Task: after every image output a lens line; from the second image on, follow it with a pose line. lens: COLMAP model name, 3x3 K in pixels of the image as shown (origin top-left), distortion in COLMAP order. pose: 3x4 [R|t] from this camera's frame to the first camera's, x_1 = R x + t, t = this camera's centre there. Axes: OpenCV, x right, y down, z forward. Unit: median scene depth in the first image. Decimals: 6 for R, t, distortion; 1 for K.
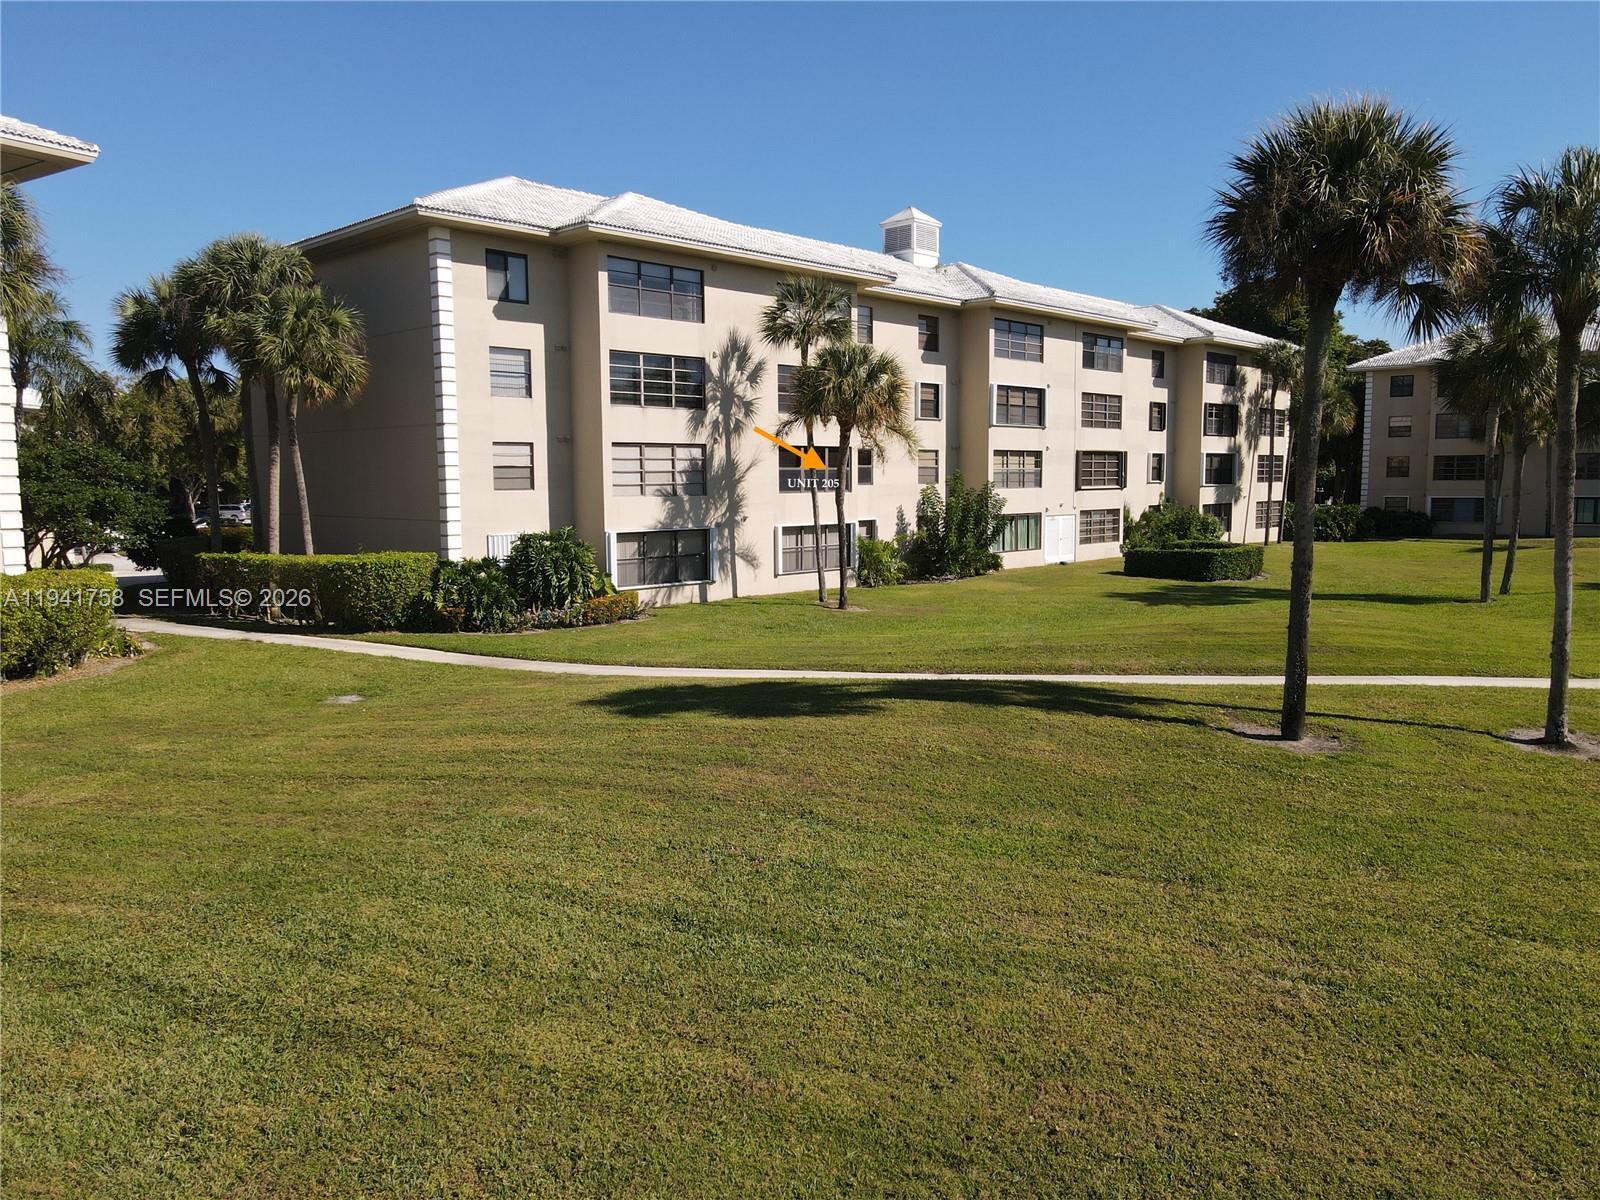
lens RADIAL K [[1167.4, 0, 800.0], [0, 1167.4, 600.0], [0, 0, 1]] dist [0.001077, 0.056647]
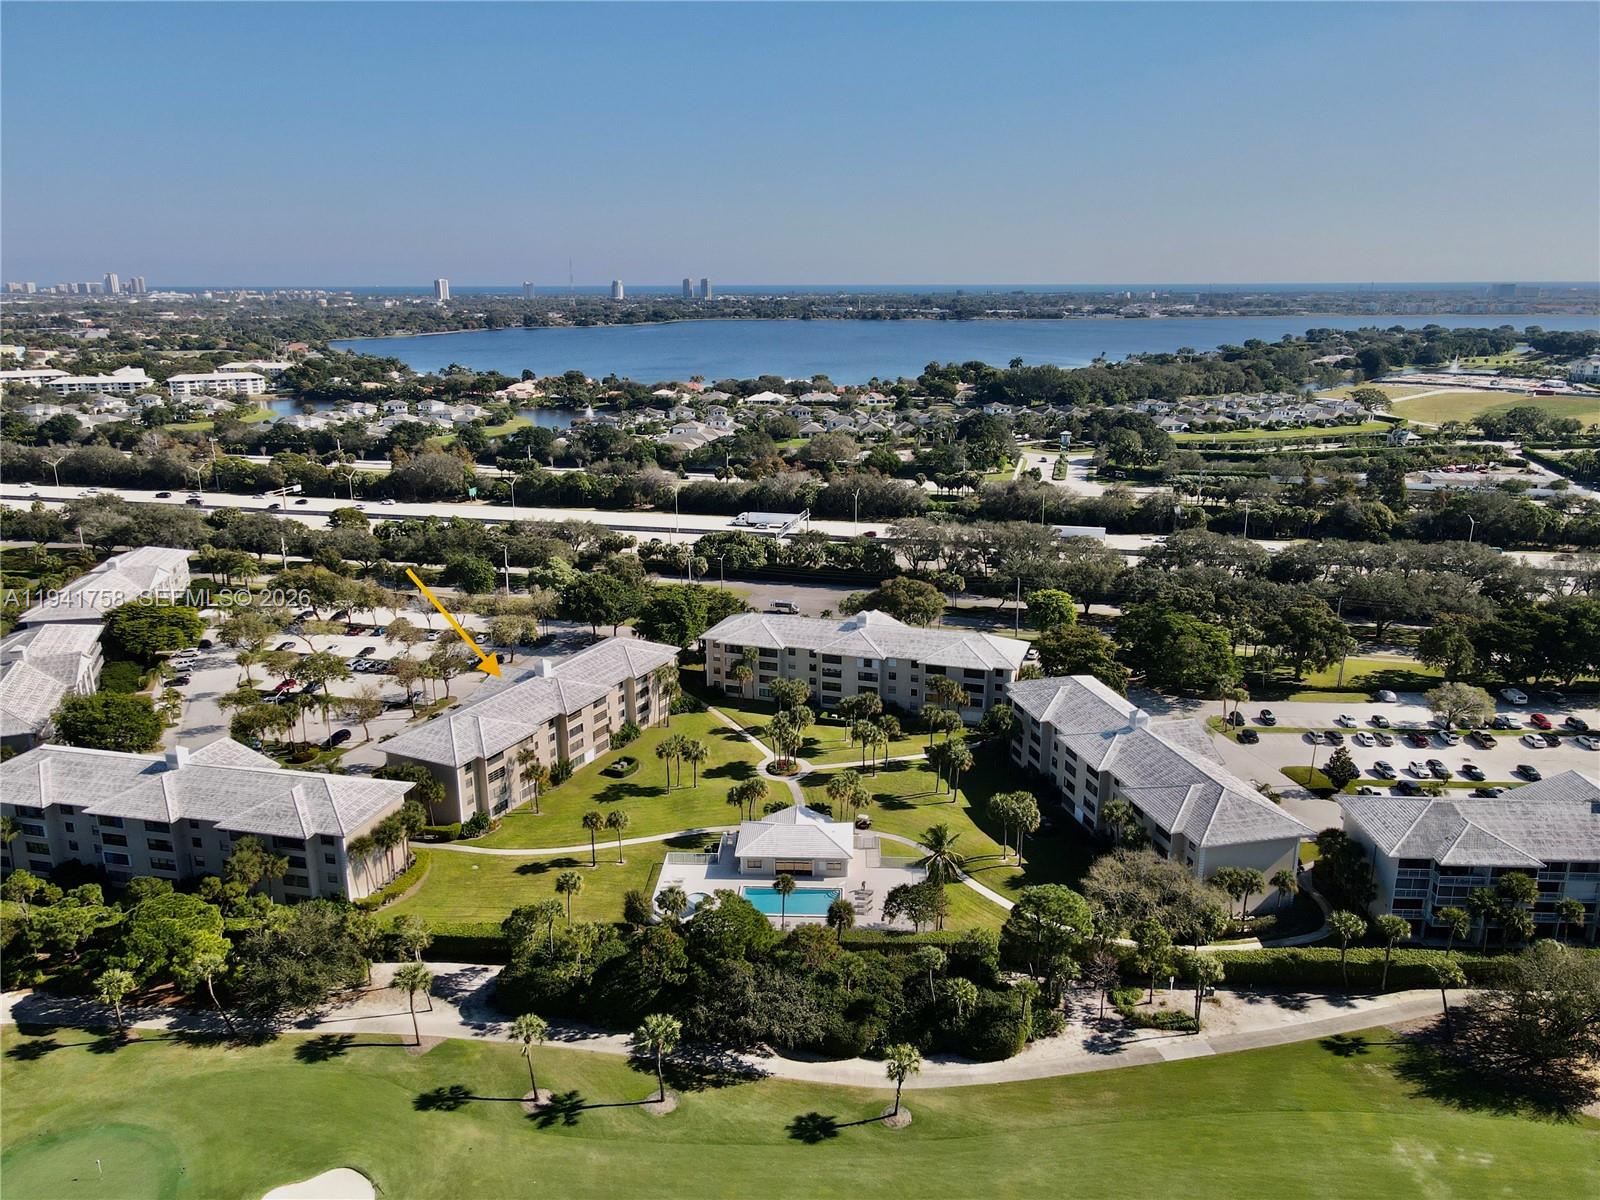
lens RADIAL K [[1167.4, 0, 800.0], [0, 1167.4, 600.0], [0, 0, 1]] dist [0.001077, 0.056647]
pose [[0.950157, -0.071683, 0.303418, -0.317088], [0.022760, 0.986561, 0.161801, -1.545718], [-0.310939, -0.146831, 0.939020, -3.583000]]
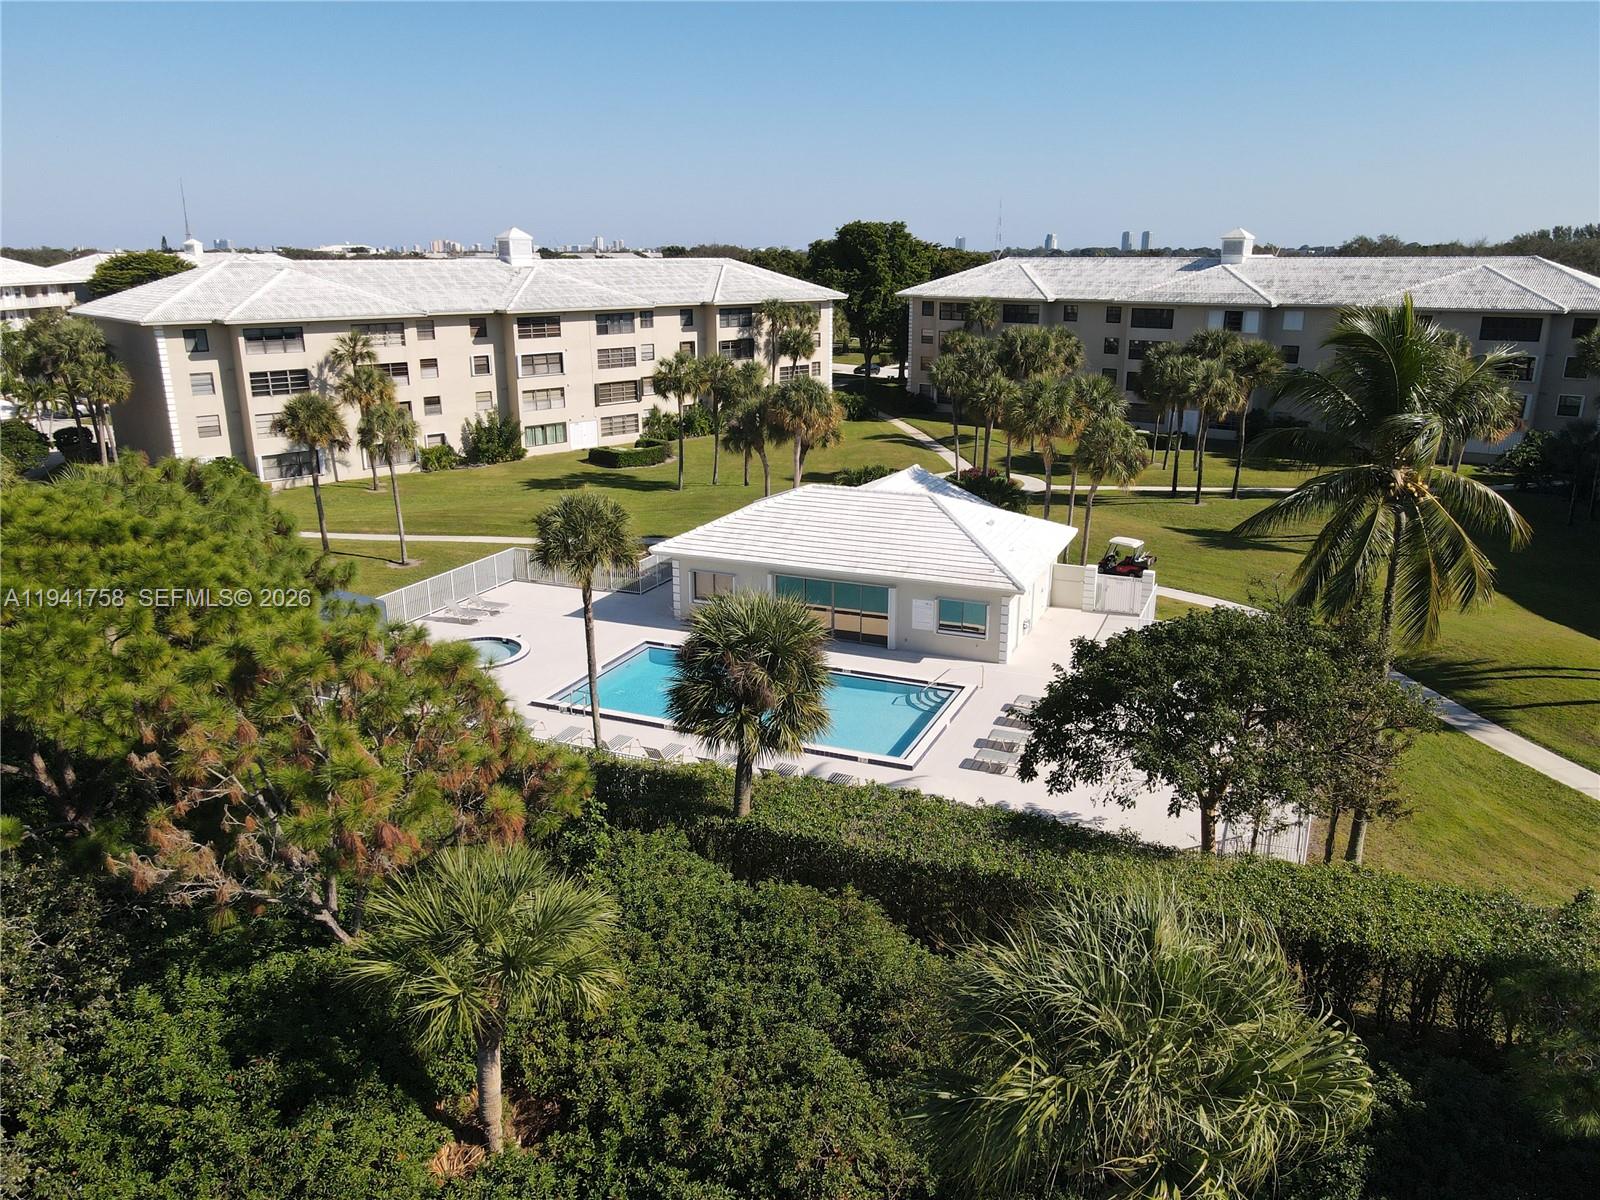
lens RADIAL K [[1167.4, 0, 800.0], [0, 1167.4, 600.0], [0, 0, 1]] dist [0.001077, 0.056647]
pose [[0.999162, 0.019271, -0.036123, 0.852851], [-0.012187, 0.982295, 0.186946, -0.194725], [0.039086, -0.186349, 0.981706, -1.067007]]
